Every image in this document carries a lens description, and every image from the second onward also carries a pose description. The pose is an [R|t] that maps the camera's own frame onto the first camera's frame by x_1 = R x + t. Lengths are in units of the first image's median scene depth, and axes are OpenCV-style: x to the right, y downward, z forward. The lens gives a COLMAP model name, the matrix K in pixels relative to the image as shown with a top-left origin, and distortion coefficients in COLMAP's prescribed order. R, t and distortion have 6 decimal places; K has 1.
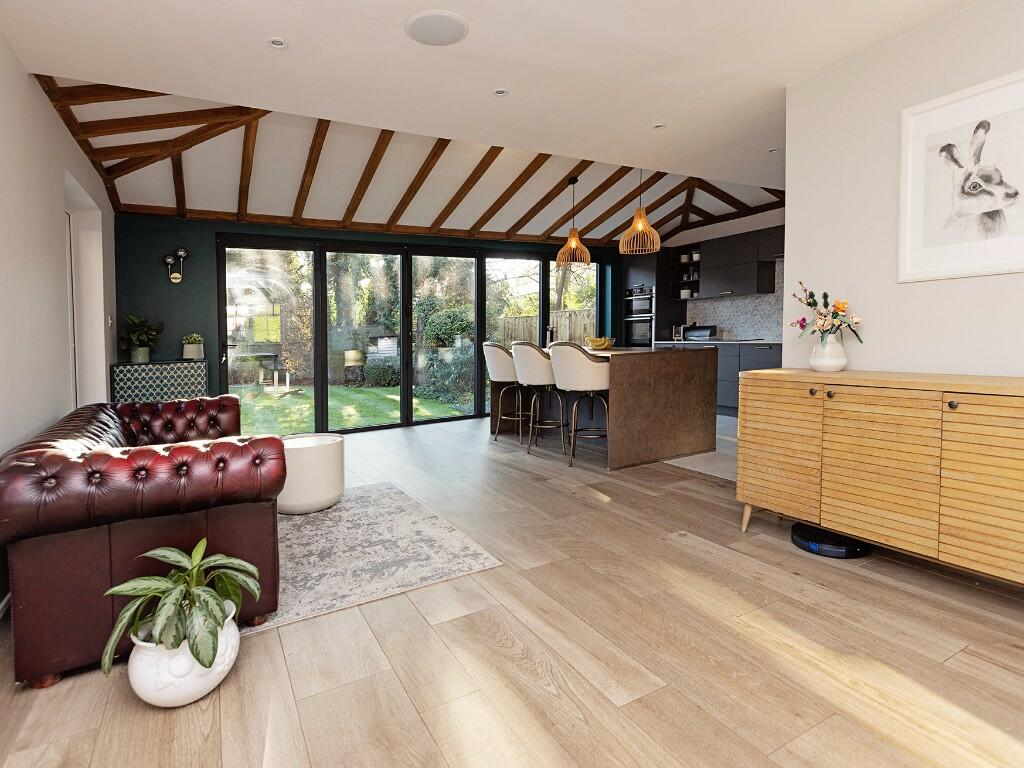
lens RADIAL K [[521.0, 0, 489.0], [0, 521.0, 364.2], [0, 0, 1]] dist [0.000778, -0.000238]
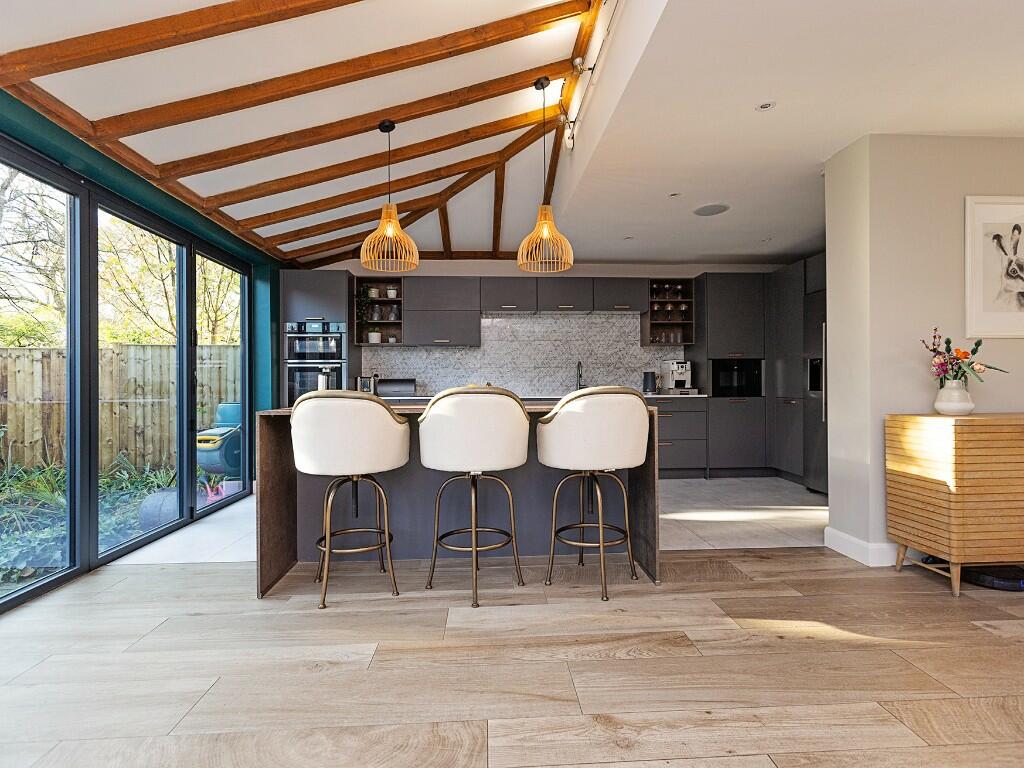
lens RADIAL K [[521.0, 0, 512.9], [0, 521.0, 396.4], [0, 0, 1]] dist [0.000778, -0.000238]
pose [[0.428061, 0.009287, 0.903702, -0.771578], [0.046077, 0.998422, -0.032086, -0.035628], [-0.902575, 0.055375, 0.426958, 1.514105]]
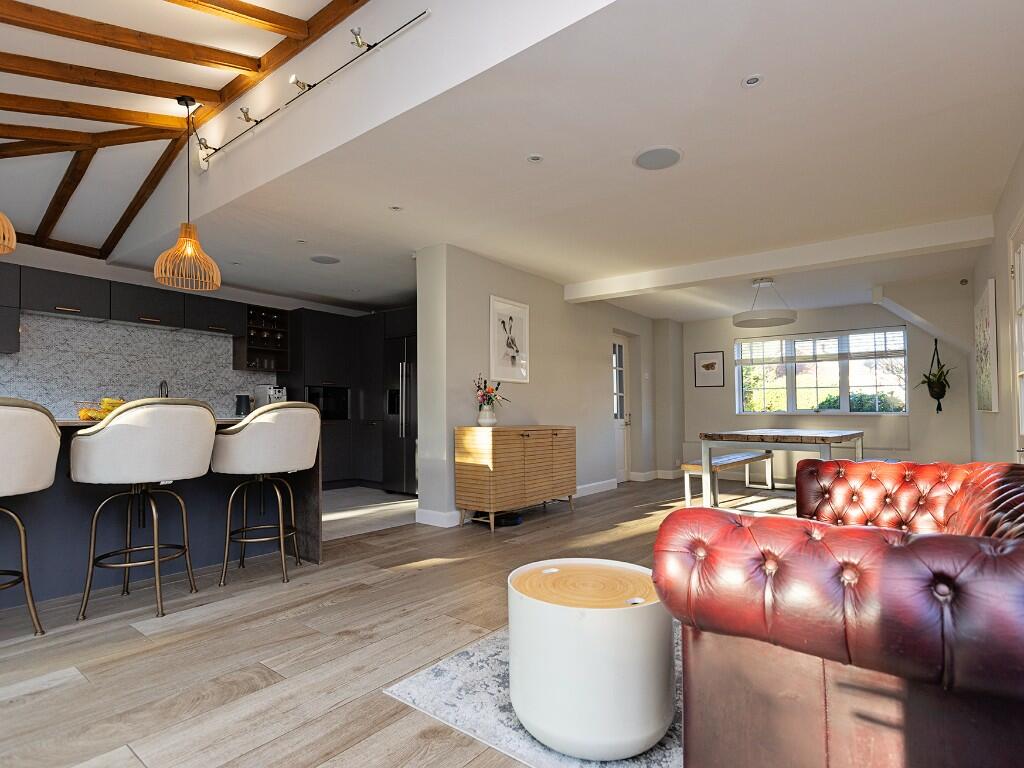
lens RADIAL K [[521.0, 0, 514.1], [0, 521.0, 421.3], [0, 0, 1]] dist [0.000778, -0.000238]
pose [[-0.385363, 0.018276, 0.922584, -1.116589], [0.059328, 0.998226, 0.005007, -0.008505], [-0.920856, 0.056664, -0.385763, 1.779688]]
